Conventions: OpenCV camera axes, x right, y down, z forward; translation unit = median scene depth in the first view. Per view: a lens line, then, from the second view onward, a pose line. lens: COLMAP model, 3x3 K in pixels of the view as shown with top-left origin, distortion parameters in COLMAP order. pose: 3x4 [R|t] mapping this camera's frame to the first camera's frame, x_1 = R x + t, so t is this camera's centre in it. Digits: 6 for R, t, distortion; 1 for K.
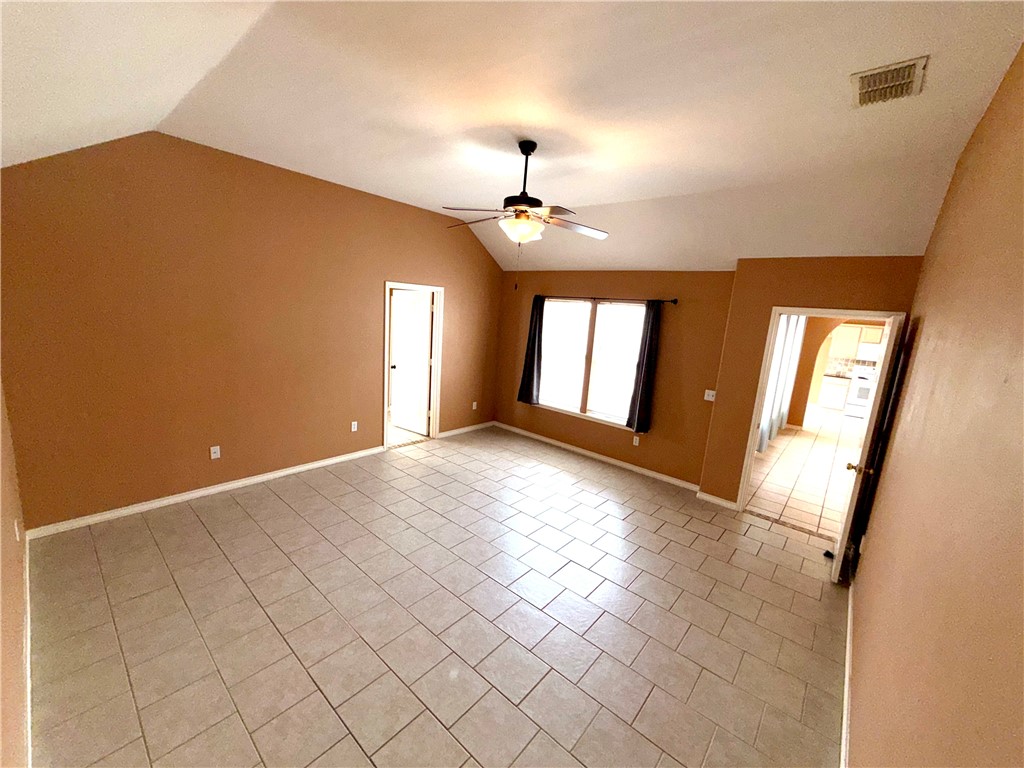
lens RADIAL K [[406.9, 0, 504.3], [0, 406.9, 384.1], [0, 0, 1]] dist [-0.000606, -0.000453]
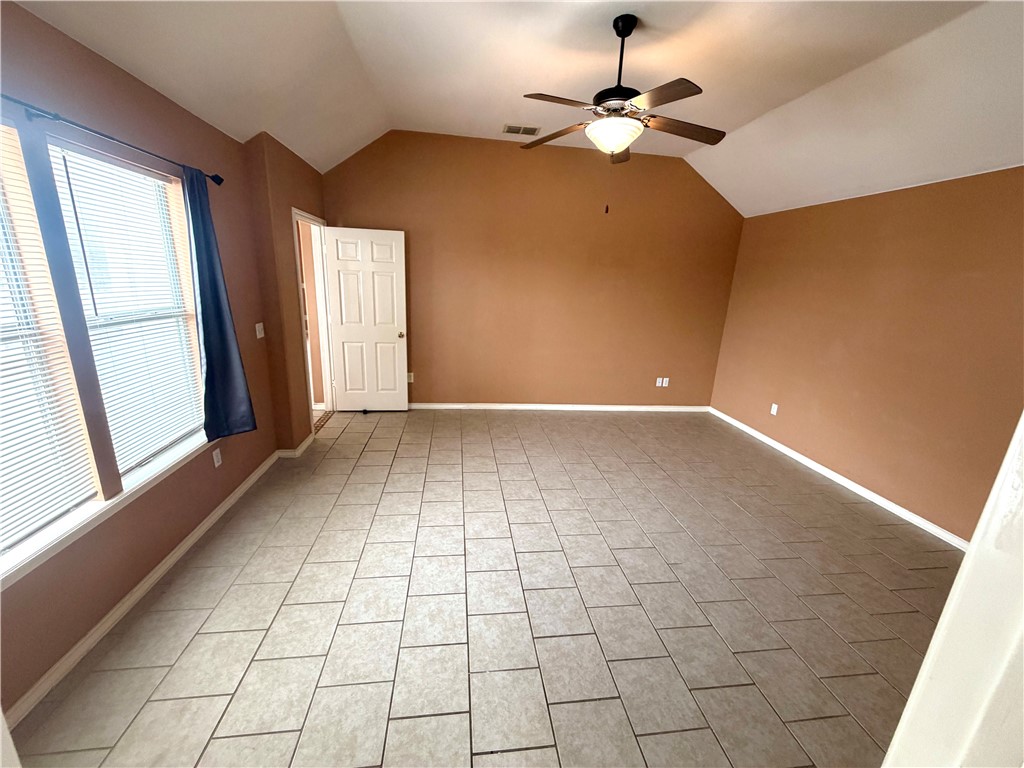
lens RADIAL K [[406.9, 0, 509.0], [0, 406.9, 383.8], [0, 0, 1]] dist [-0.000606, -0.000453]
pose [[-0.744590, -0.276606, 0.607515, -0.308193], [0.014407, 0.903234, 0.428907, -0.205791], [-0.667366, 0.328112, -0.668554, 1.319085]]
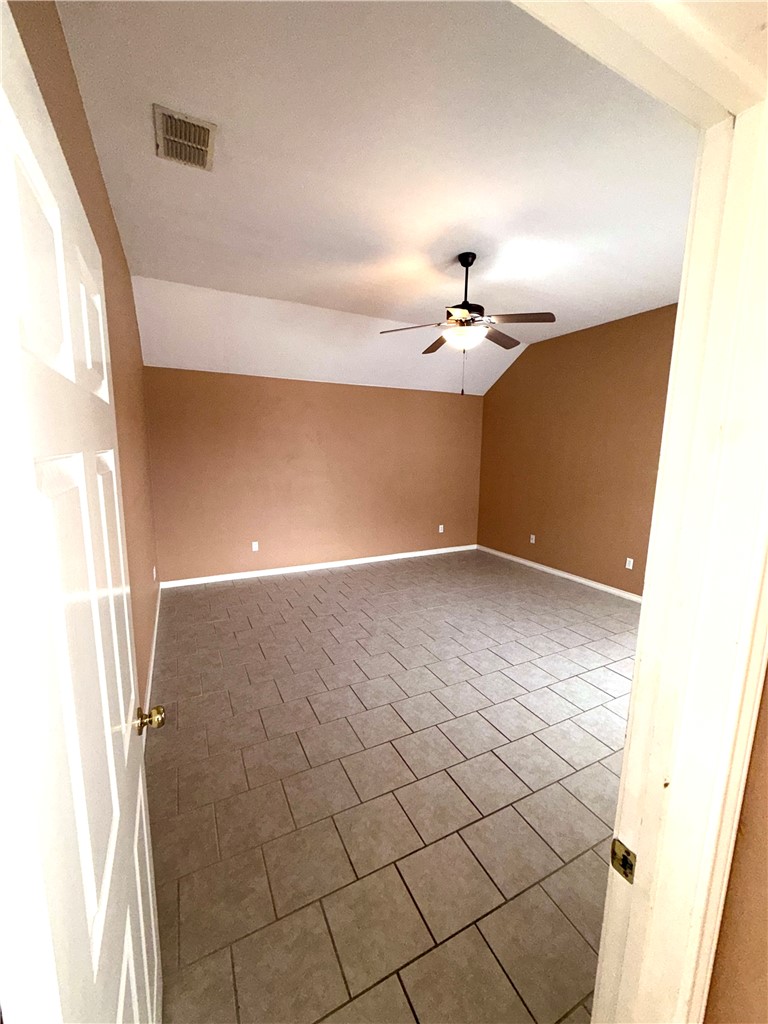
lens RADIAL K [[406.9, 0, 388.9], [0, 406.9, 513.3], [0, 0, 1]] dist [-0.000606, -0.000453]
pose [[-0.365840, 0.070619, -0.927995, 0.796811], [-0.202394, 0.967216, 0.153393, -0.044358], [0.908404, 0.243938, -0.339553, 0.919591]]
